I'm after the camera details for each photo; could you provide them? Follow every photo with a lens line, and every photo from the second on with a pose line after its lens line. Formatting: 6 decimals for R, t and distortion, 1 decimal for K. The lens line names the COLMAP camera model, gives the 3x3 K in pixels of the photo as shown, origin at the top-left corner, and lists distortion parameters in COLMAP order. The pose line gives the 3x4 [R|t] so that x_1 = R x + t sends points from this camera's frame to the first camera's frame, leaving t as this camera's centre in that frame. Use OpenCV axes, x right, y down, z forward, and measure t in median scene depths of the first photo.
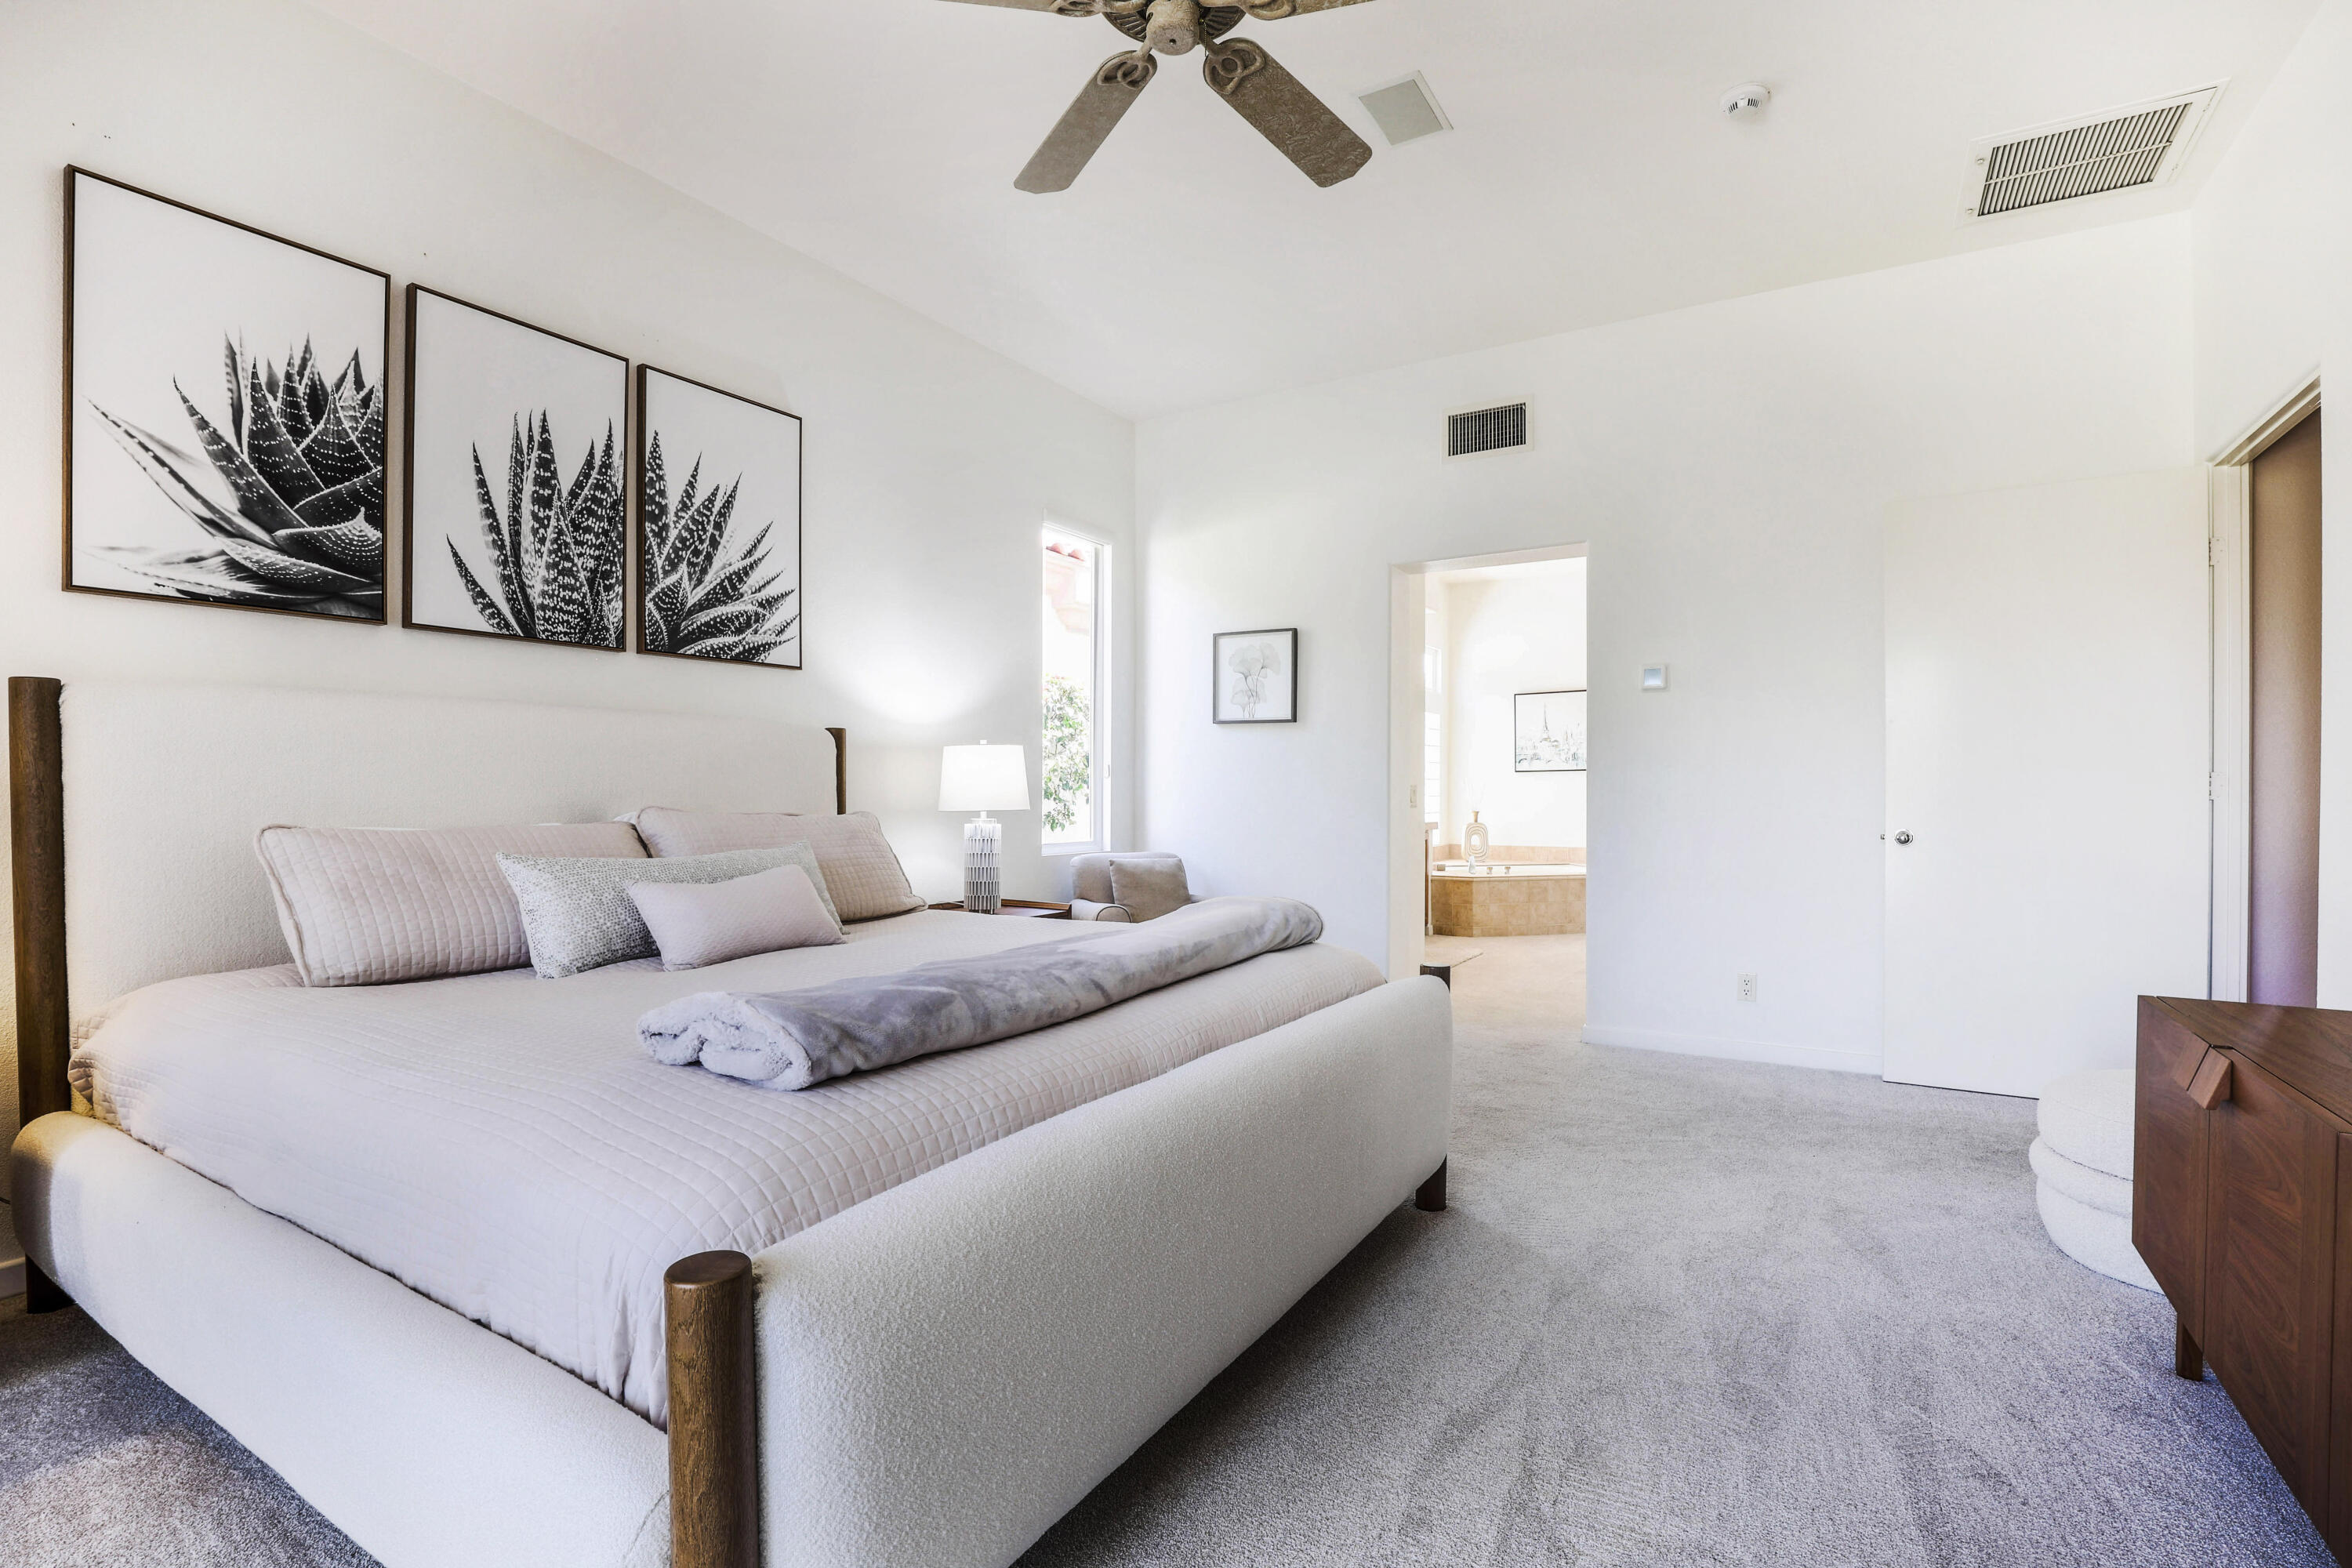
lens RADIAL K [[1117.9, 0, 1175.4], [0, 1117.9, 794.9], [0, 0, 1]] dist [-0.010458, -0.000861]
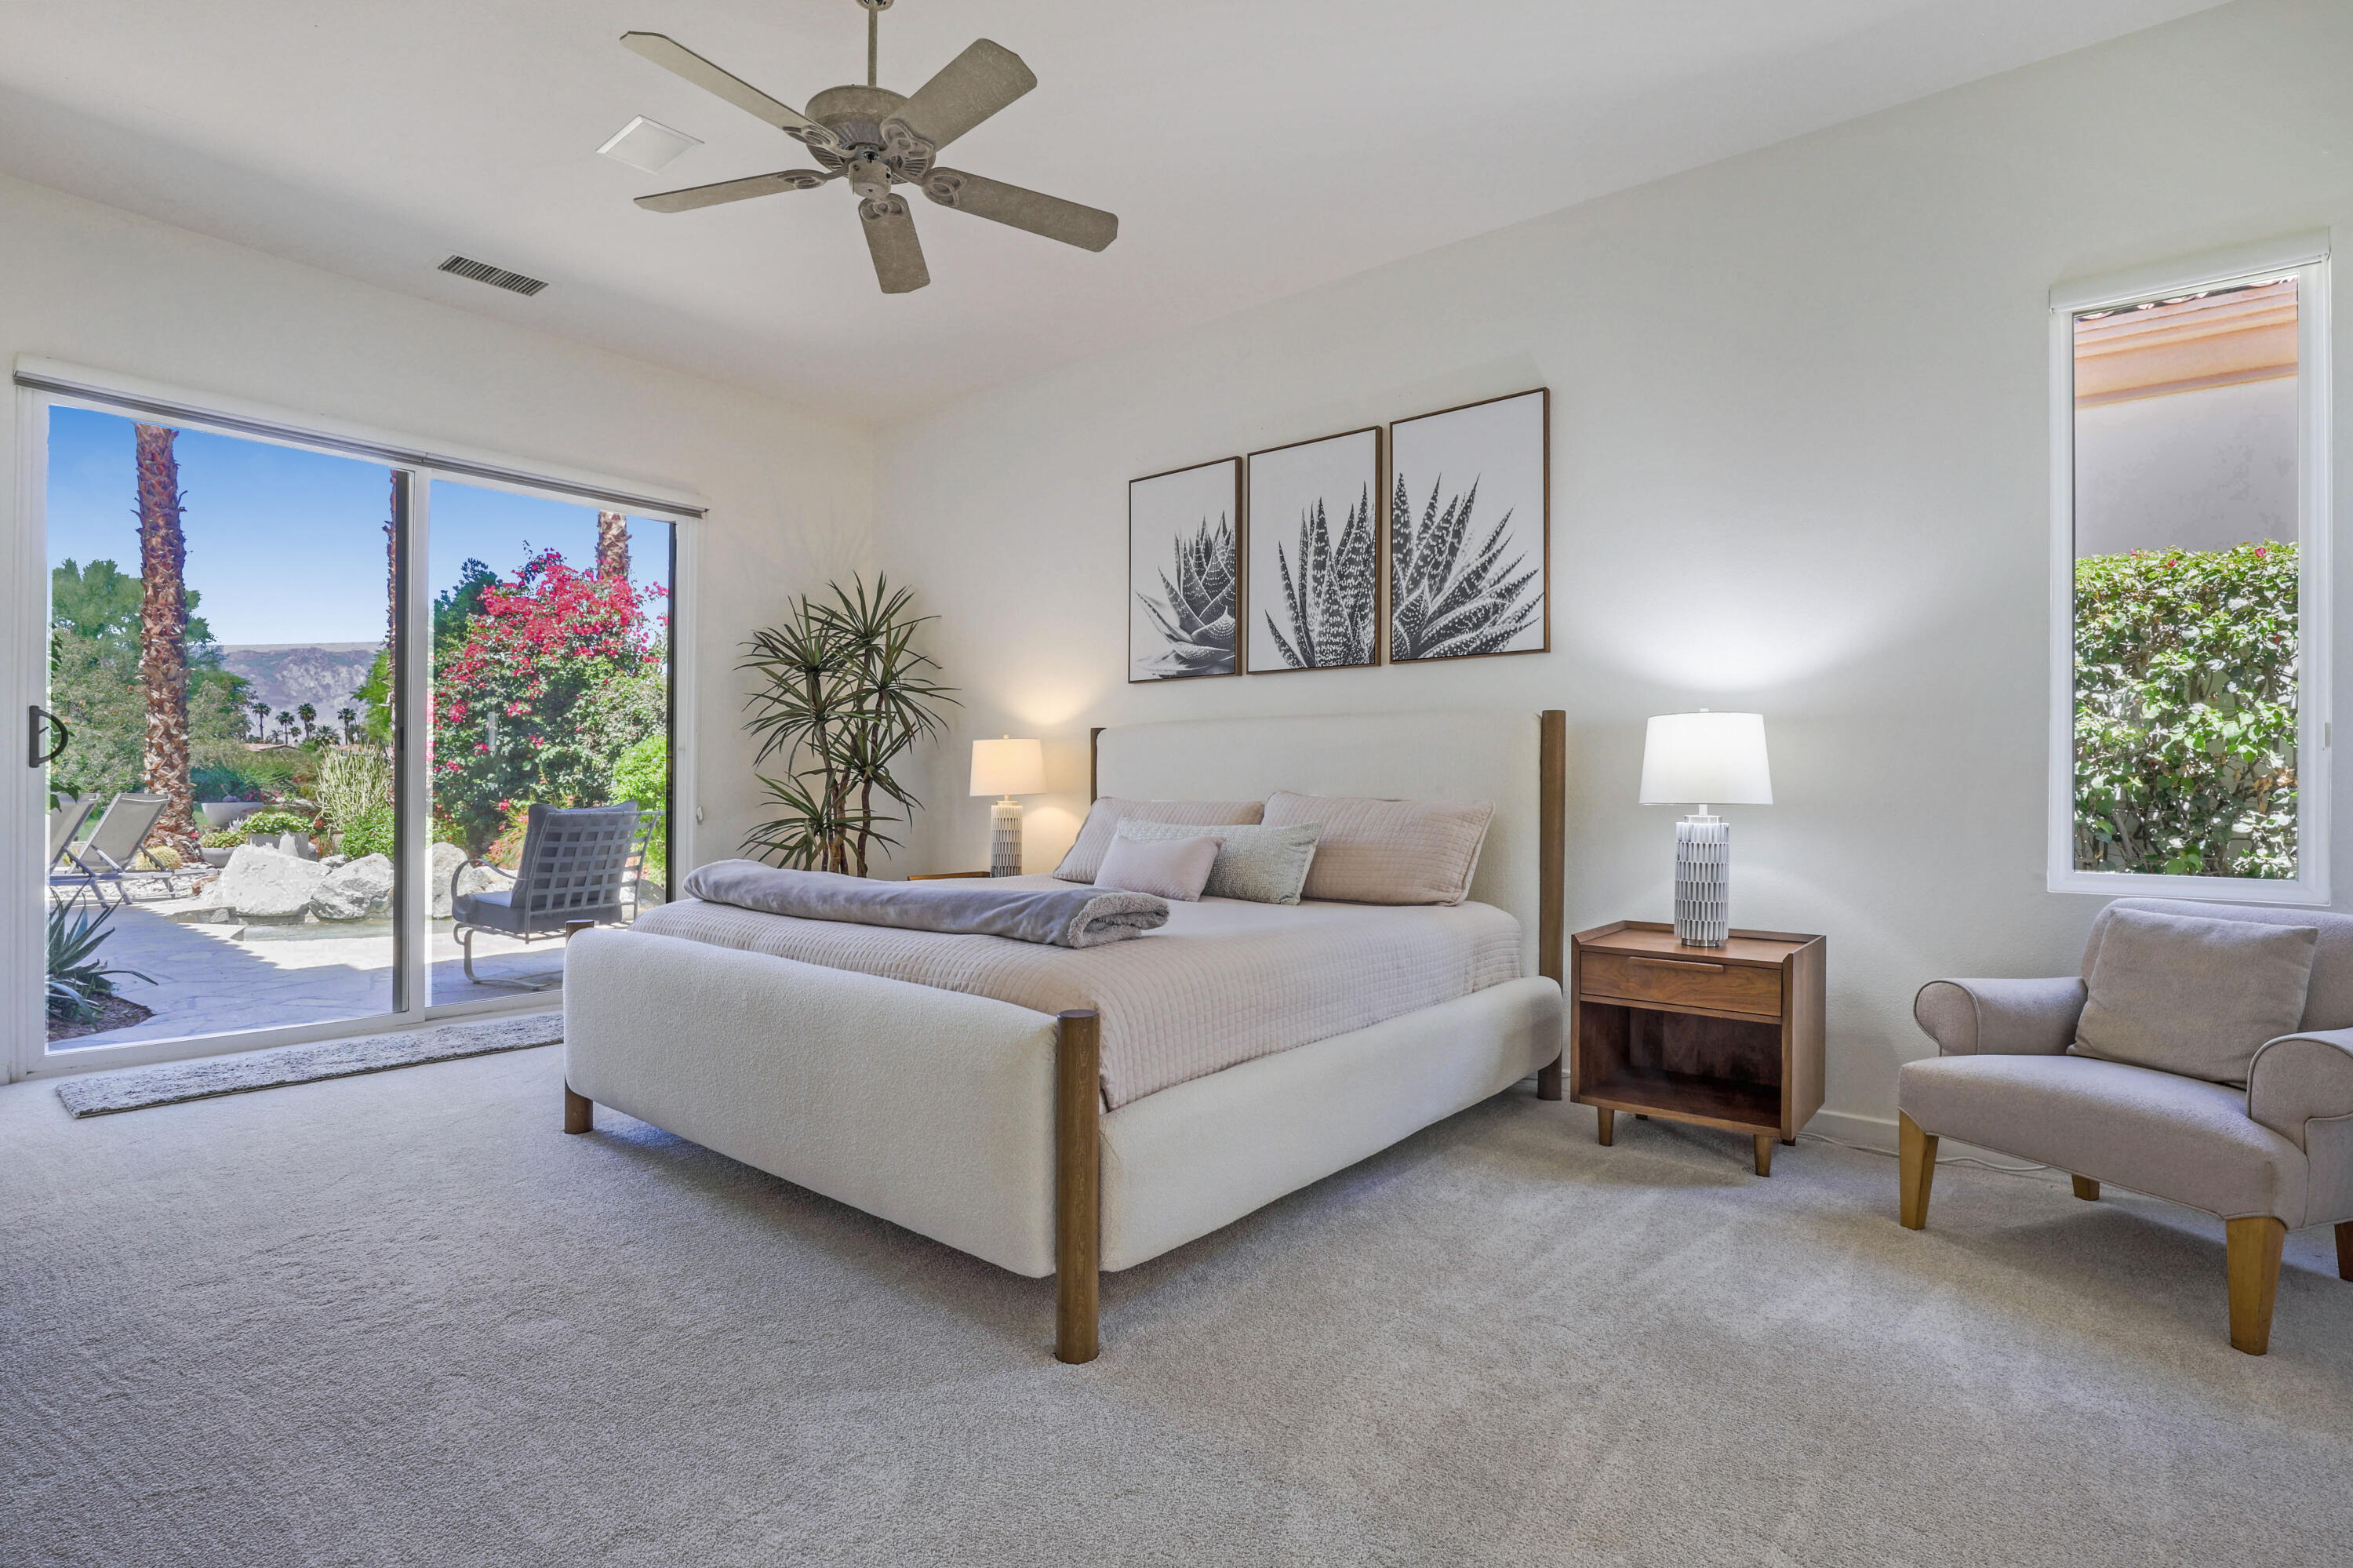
lens RADIAL K [[1158.7, 0, 1180.1], [0, 1158.7, 789.3], [0, 0, 1]] dist [-0.019629, 0.000988]
pose [[-0.135933, -0.002415, -0.990715, 0.811696], [-0.008472, 0.999963, -0.001275, 0.010621], [0.990682, 0.008220, -0.135948, 0.984705]]
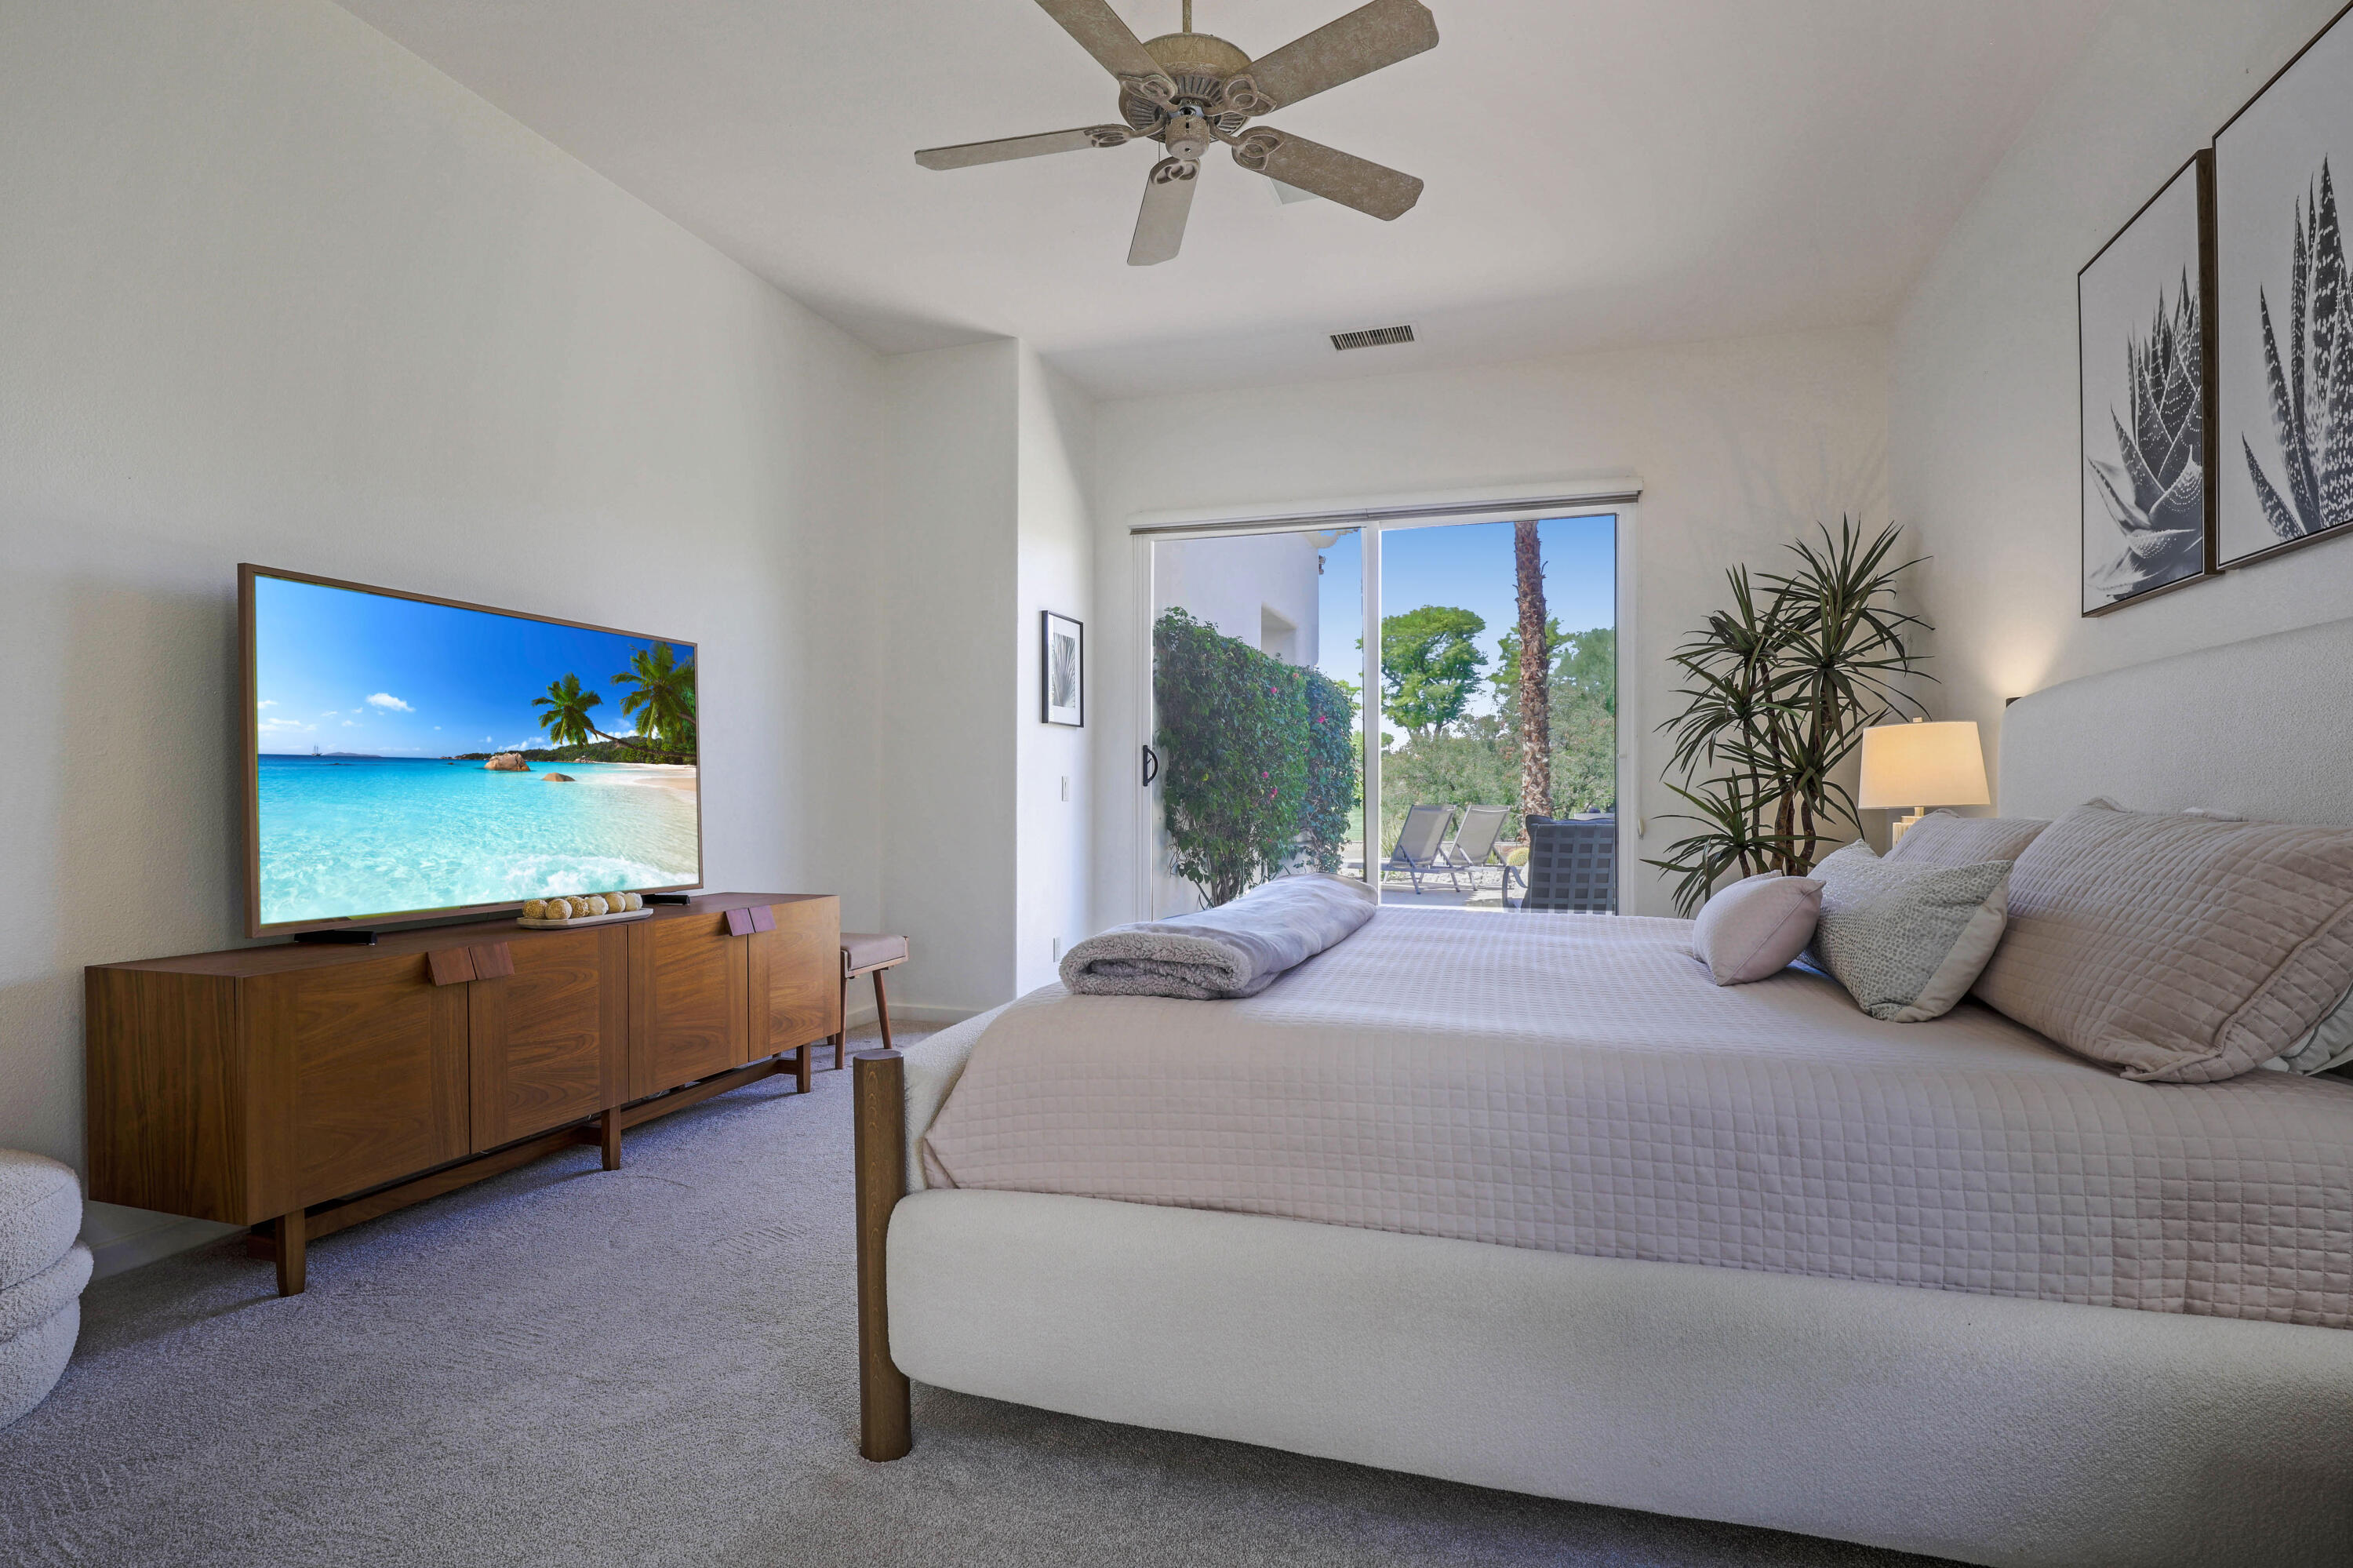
lens RADIAL K [[1161.0, 0, 1186.4], [0, 1161.0, 790.5], [0, 0, 1]] dist [-0.003185, 0.001425]
pose [[-0.967464, -0.004459, -0.252969, 0.197956], [-0.003619, 0.999986, -0.003786, 0.009469], [0.252982, -0.002747, -0.967467, 1.404528]]
